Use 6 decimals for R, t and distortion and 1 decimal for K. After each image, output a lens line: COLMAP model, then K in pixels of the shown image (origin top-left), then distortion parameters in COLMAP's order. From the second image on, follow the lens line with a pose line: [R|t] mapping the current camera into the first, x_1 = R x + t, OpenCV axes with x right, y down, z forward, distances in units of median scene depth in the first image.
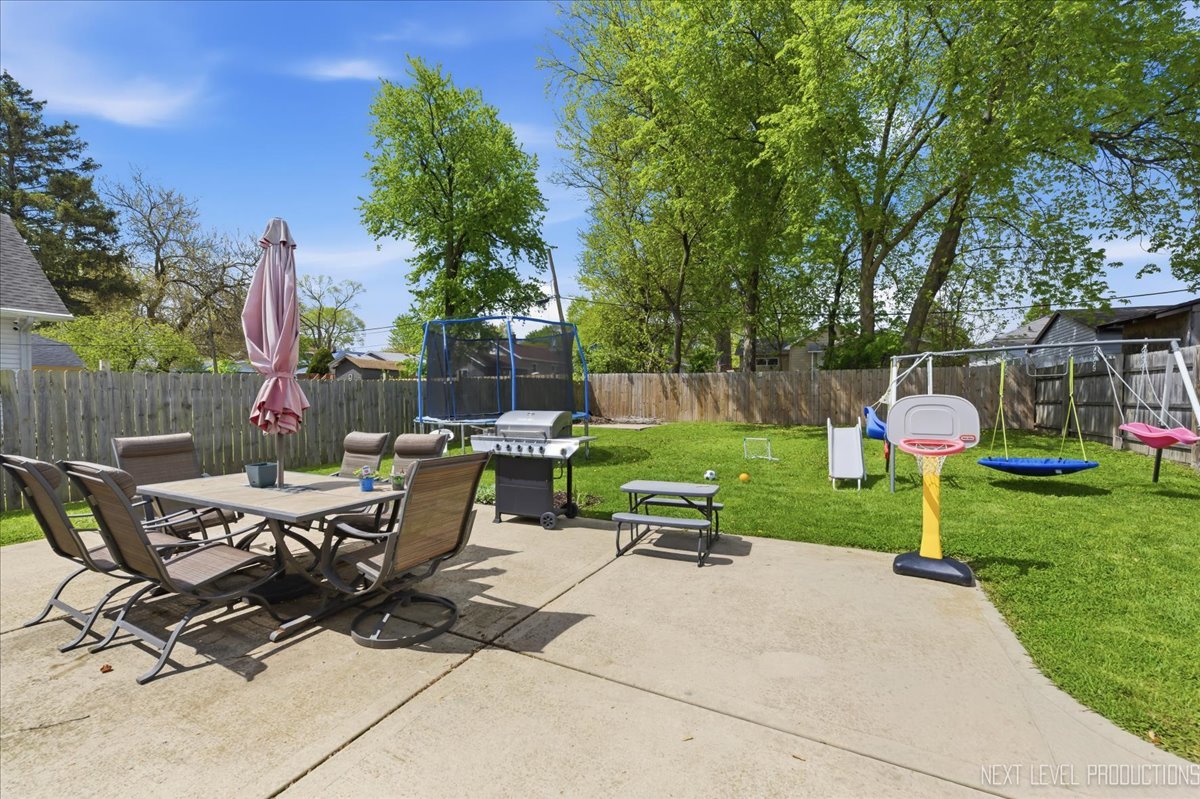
lens RADIAL K [[483.3, 0, 606.3], [0, 483.3, 407.5], [0, 0, 1]] dist [-0.046374, 0.000321]
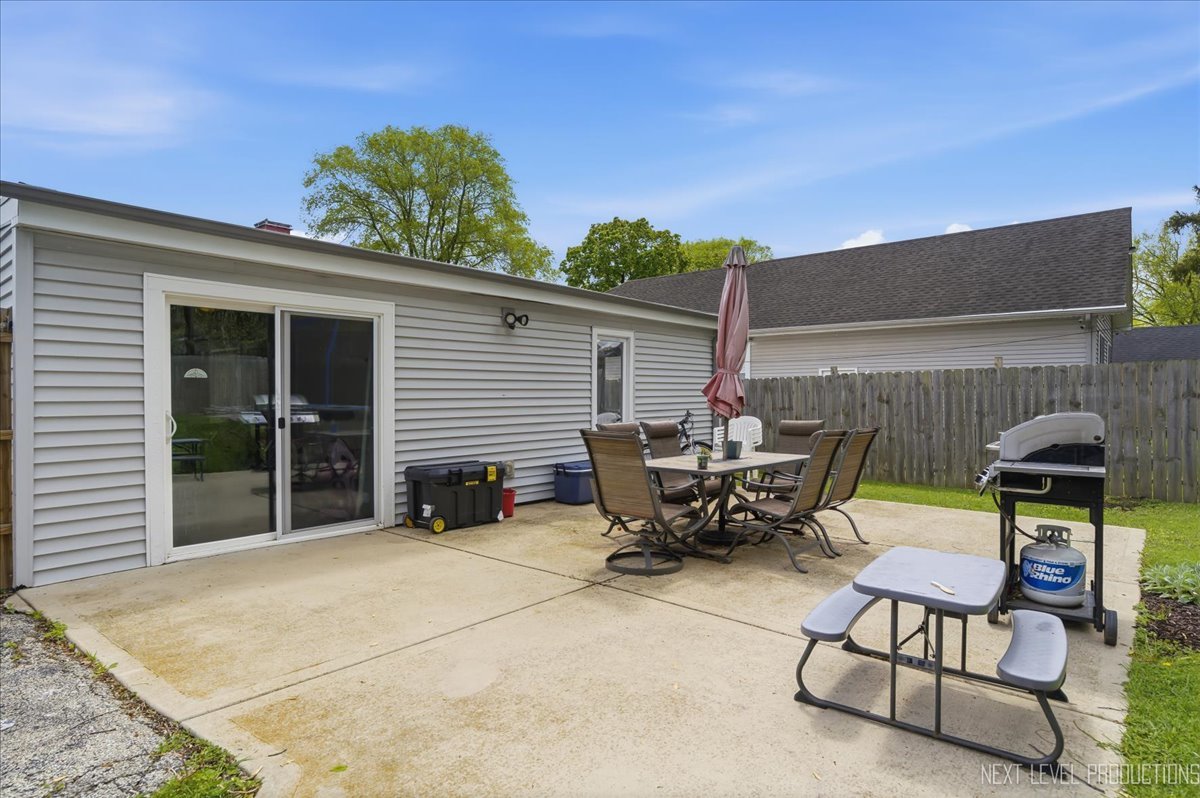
lens RADIAL K [[644.3, 0, 600.4], [0, 644.3, 395.1], [0, 0, 1]] dist [-0.015151, 0.002310]
pose [[-0.246988, -0.000531, -0.969018, 1.209160], [-0.021798, 0.999750, 0.005008, -0.016296], [0.968773, 0.022360, -0.246938, 1.211296]]
